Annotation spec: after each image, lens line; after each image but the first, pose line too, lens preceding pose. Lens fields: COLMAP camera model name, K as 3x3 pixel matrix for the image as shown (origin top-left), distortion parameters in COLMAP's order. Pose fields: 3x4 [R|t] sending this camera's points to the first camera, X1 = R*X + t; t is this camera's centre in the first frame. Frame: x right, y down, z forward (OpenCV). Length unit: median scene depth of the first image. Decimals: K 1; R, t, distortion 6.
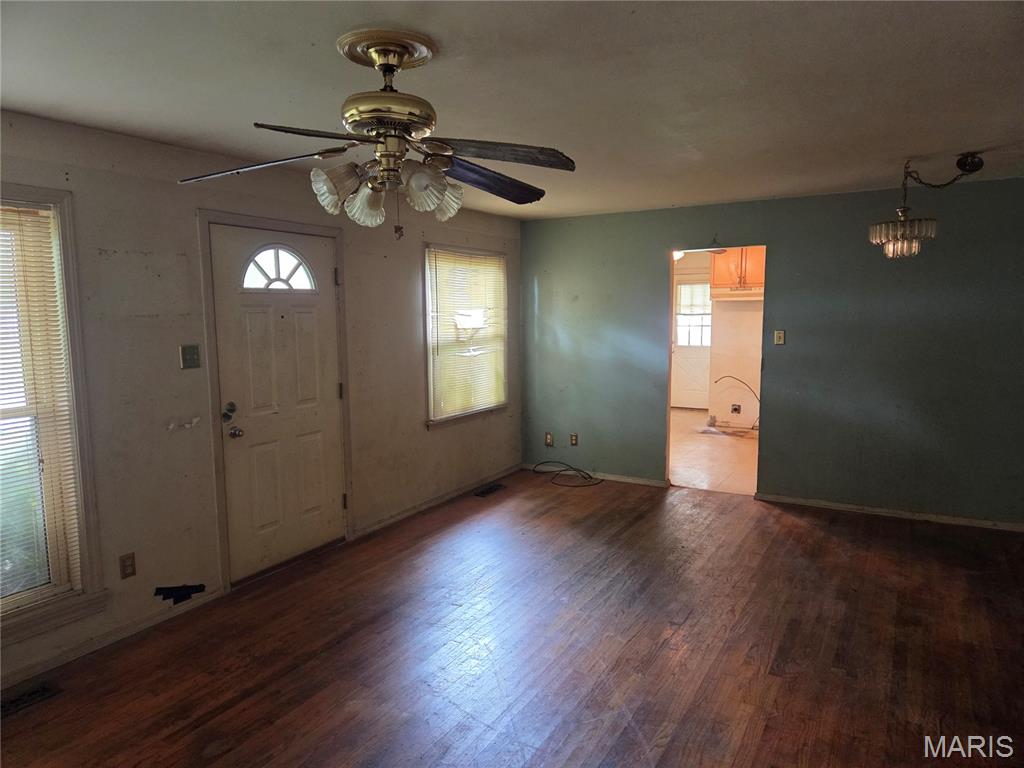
lens RADIAL K [[685.5, 0, 512.0], [0, 685.5, 384.0], [0, 0, 1]] dist [0.103690, -0.084118]
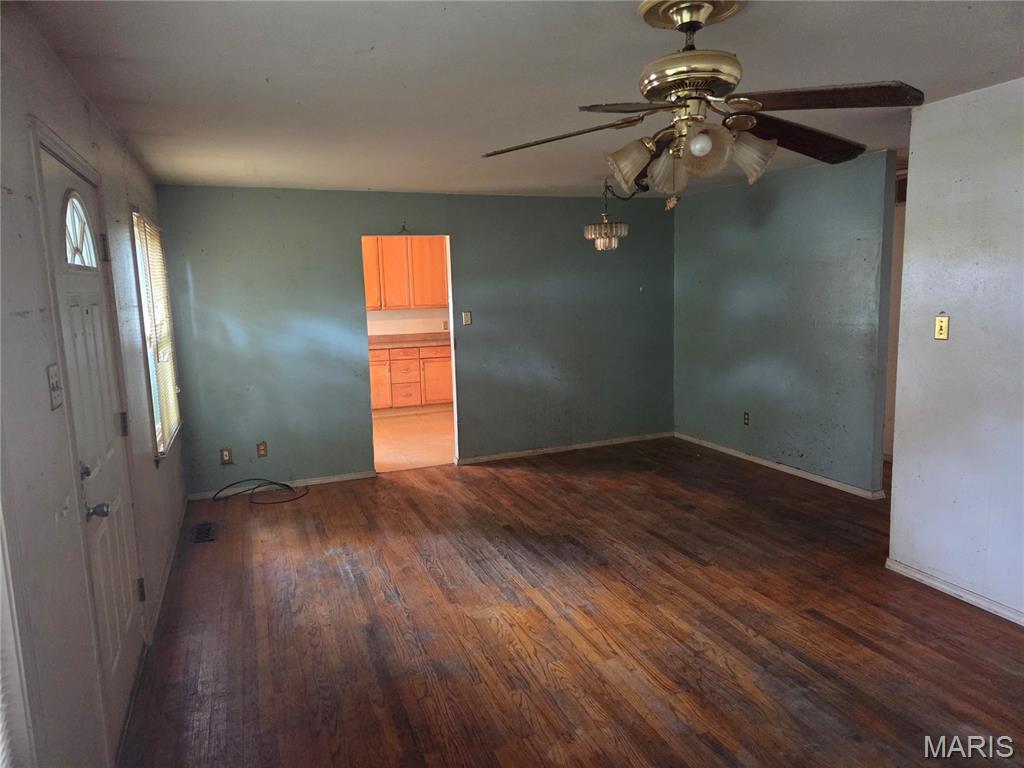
lens RADIAL K [[685.5, 0, 512.0], [0, 685.5, 384.0], [0, 0, 1]] dist [0.103690, -0.084118]
pose [[0.611117, -0.118922, 0.782556, -0.479927], [0.110638, 0.991778, 0.064316, -0.026167], [-0.783770, 0.047276, 0.619250, 0.272168]]
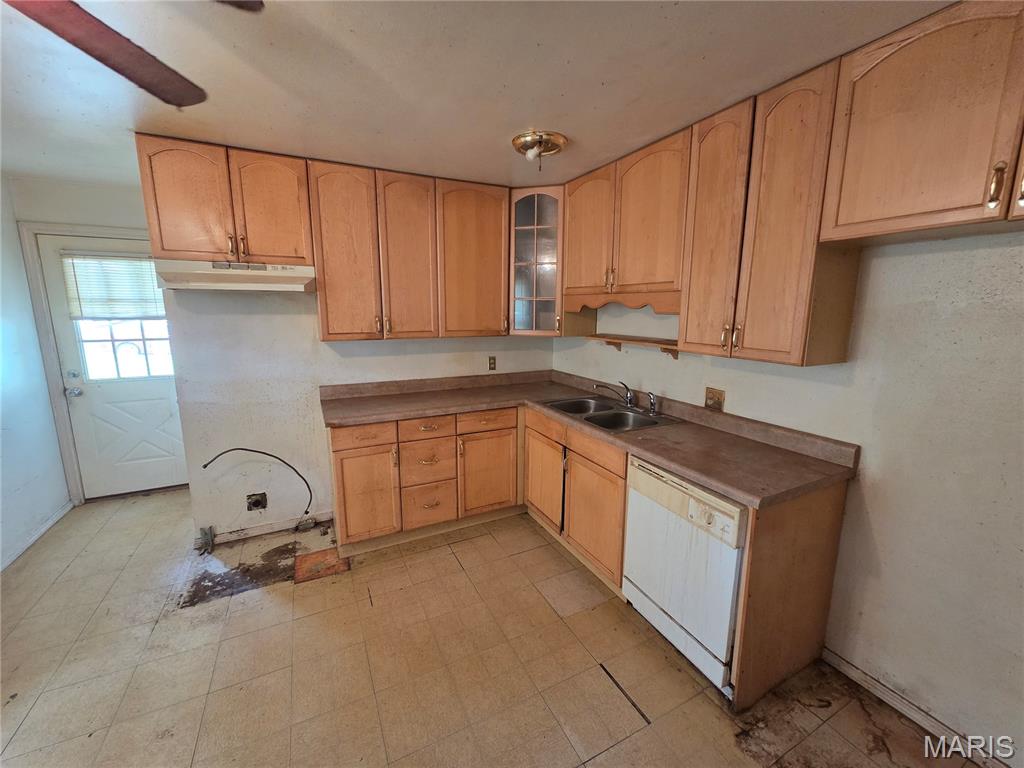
lens RADIAL K [[408.5, 0, 512.0], [0, 408.5, 384.0], [0, 0, 1]] dist [0.001781, 0.000170]
pose [[0.537336, -0.131982, 0.832977, 0.306997], [0.082971, 0.991160, 0.103522, -0.115262], [-0.839277, 0.013487, 0.543537, 1.132227]]
